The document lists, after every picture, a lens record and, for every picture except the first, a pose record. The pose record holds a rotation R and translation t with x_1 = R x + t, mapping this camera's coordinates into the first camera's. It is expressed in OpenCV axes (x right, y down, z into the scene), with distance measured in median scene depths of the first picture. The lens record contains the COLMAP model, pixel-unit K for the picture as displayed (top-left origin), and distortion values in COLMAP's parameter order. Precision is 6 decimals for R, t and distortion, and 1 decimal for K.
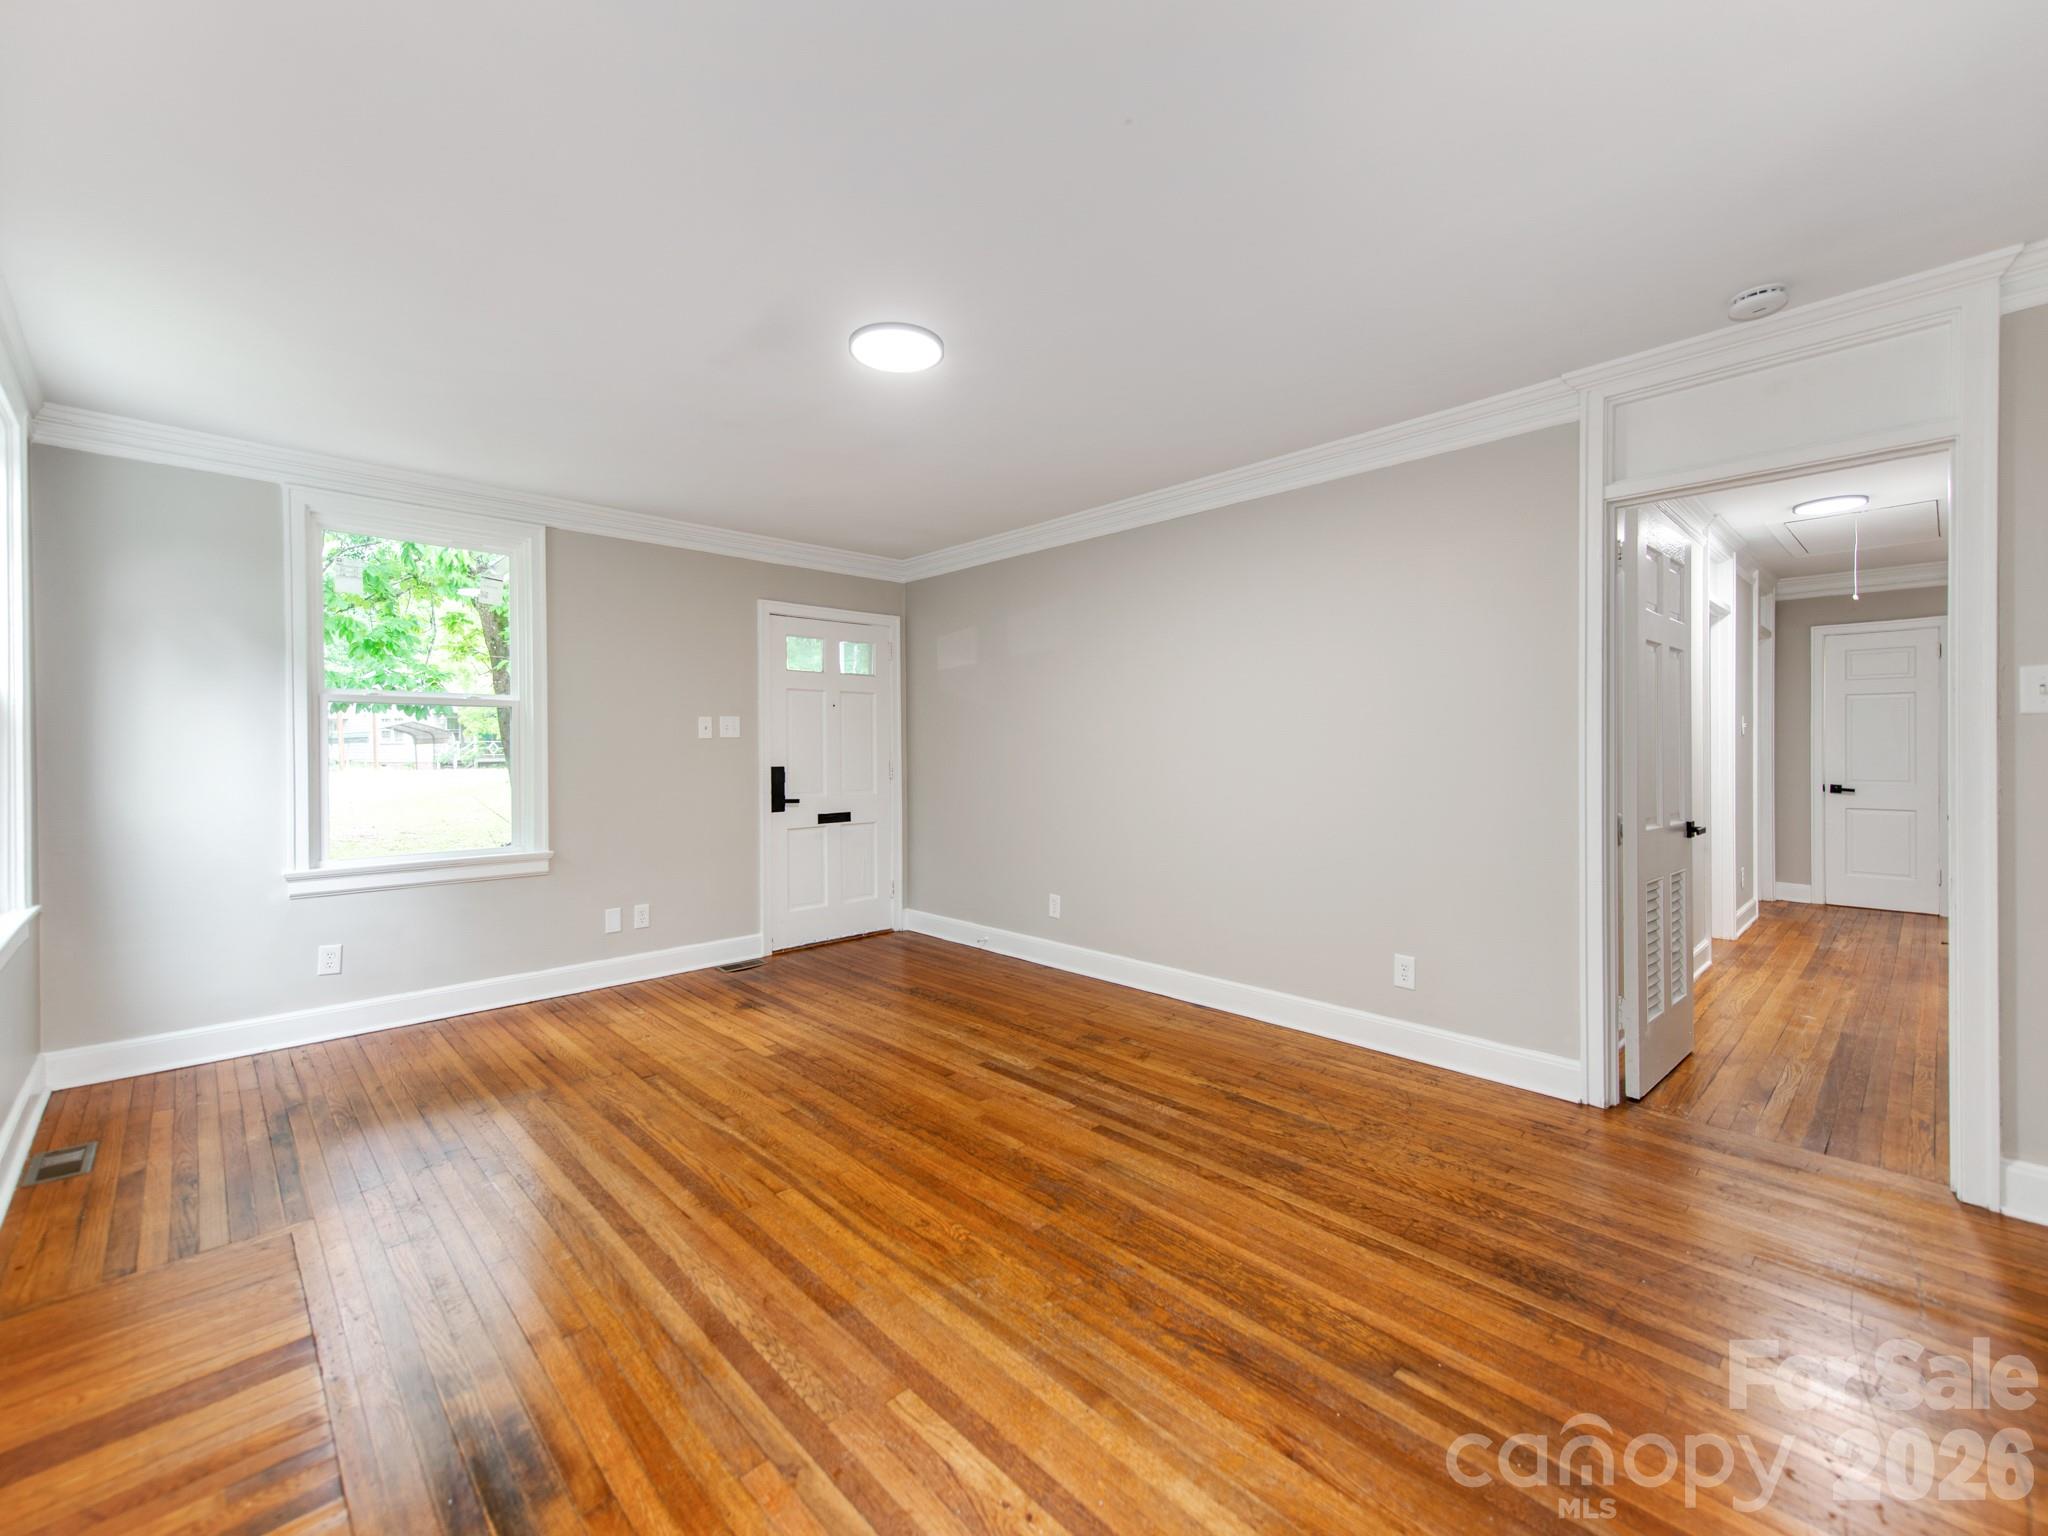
lens RADIAL K [[842.5, 0, 1007.1], [0, 842.5, 747.9], [0, 0, 1]] dist [0.025933, -0.004236]
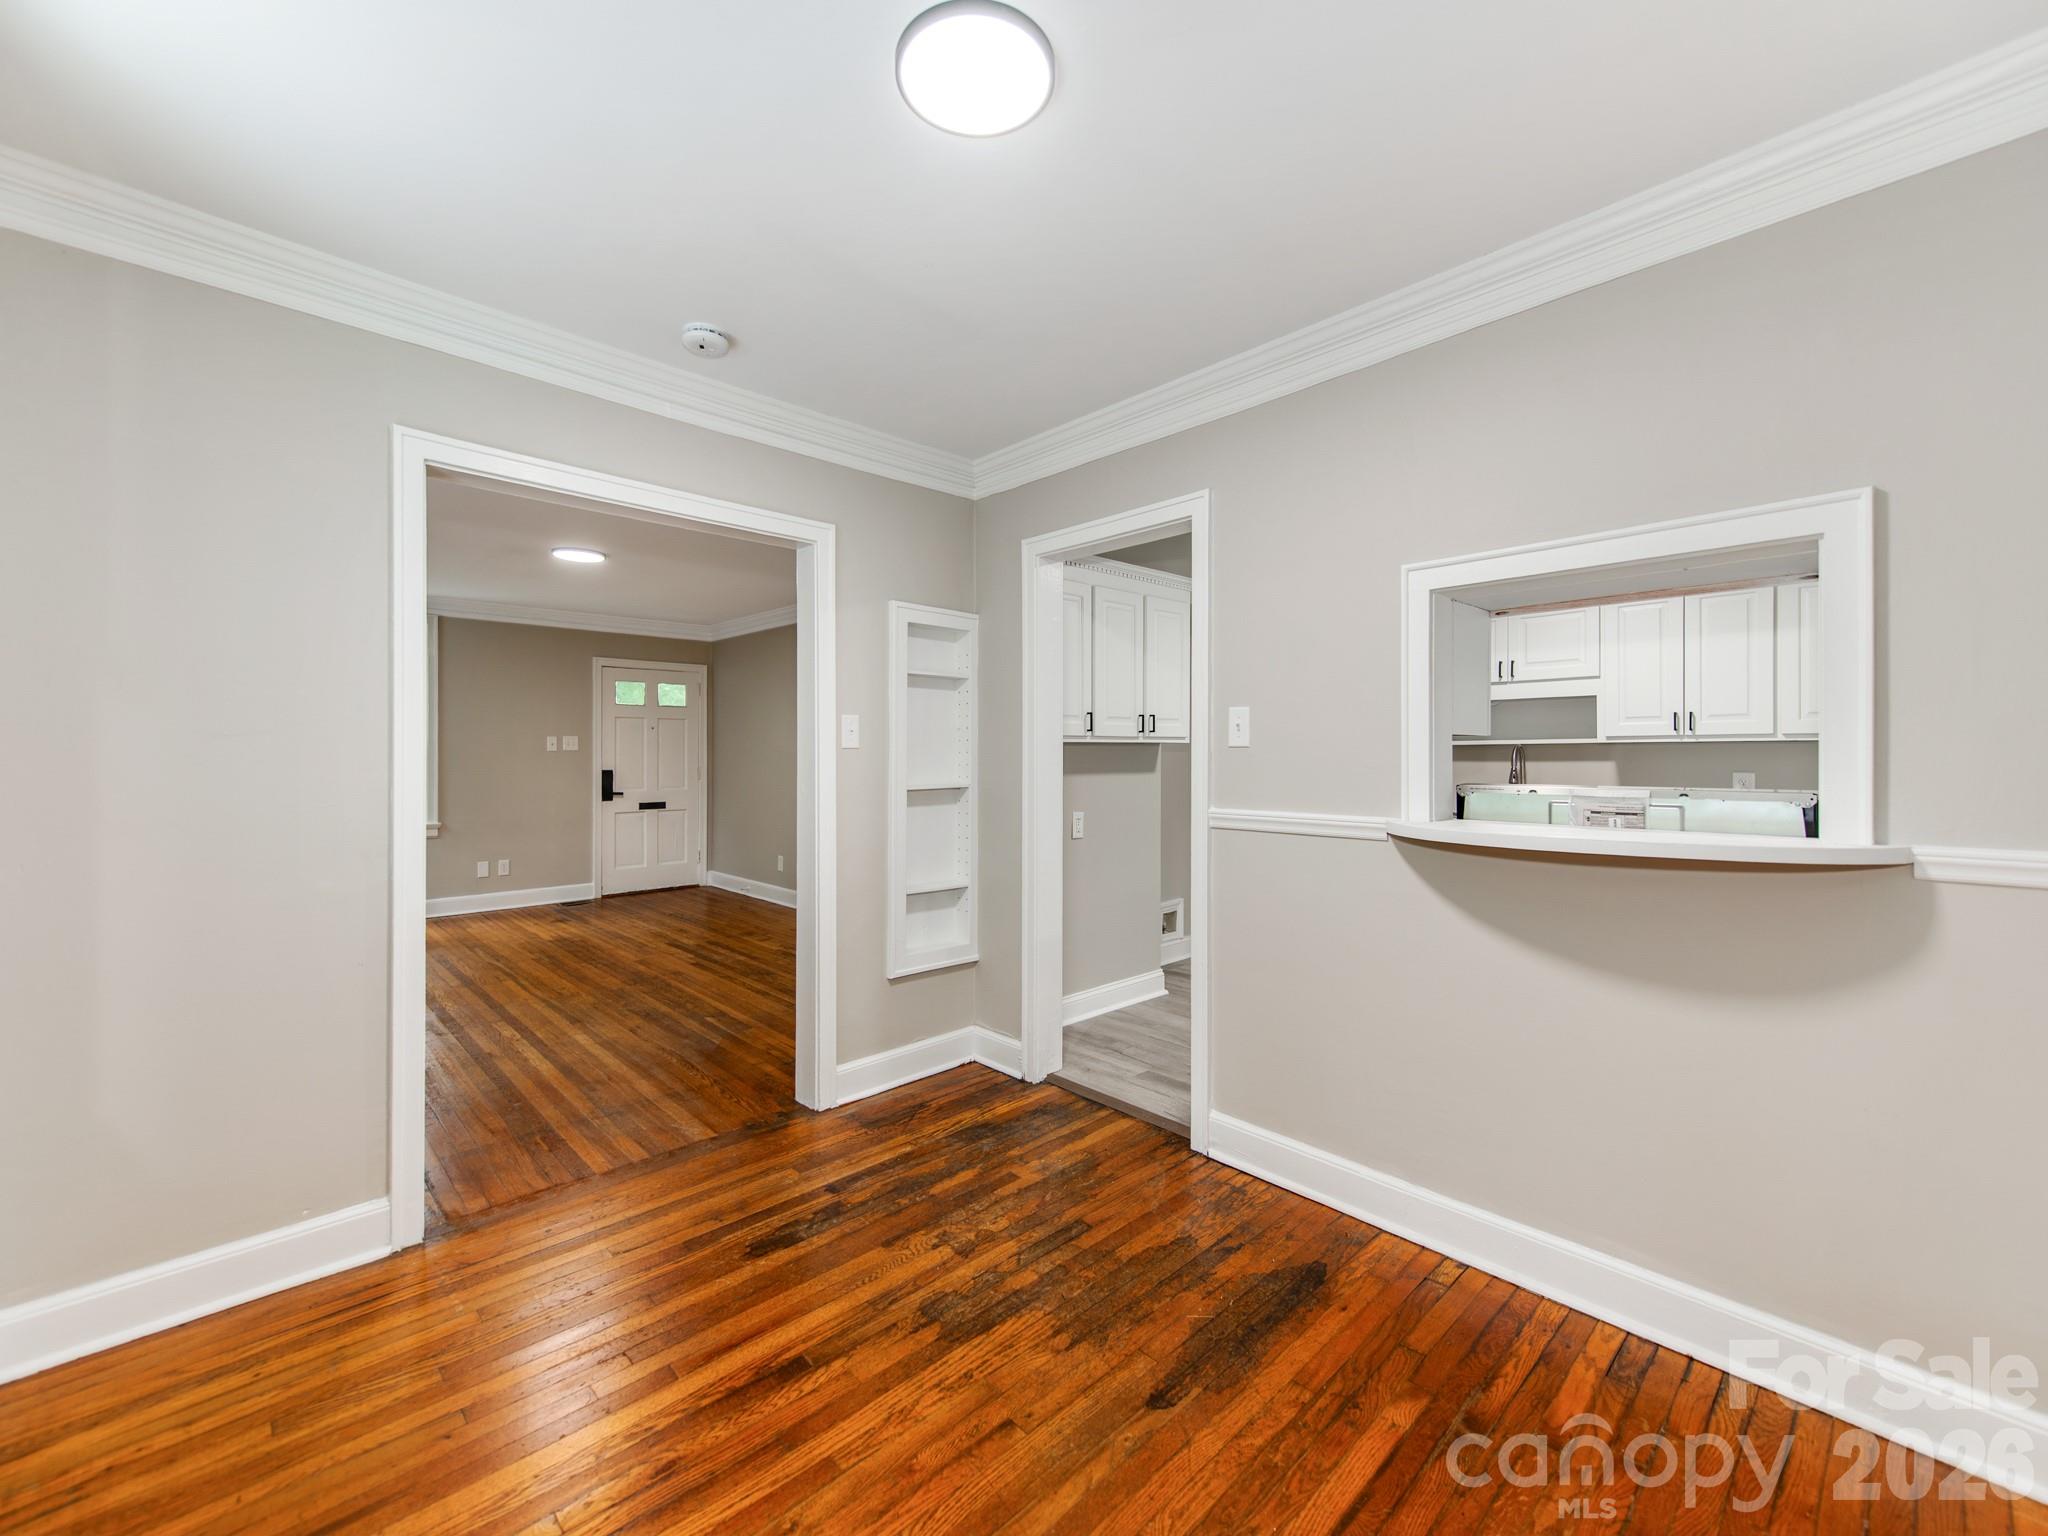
lens RADIAL K [[842.5, 0, 1010.3], [0, 842.5, 754.3], [0, 0, 1]] dist [0.025933, -0.004236]
pose [[0.999964, 0.002714, -0.008022, 0.824885], [-0.002668, 0.999980, 0.005745, -0.030507], [0.008038, -0.005723, 0.999951, -0.881231]]
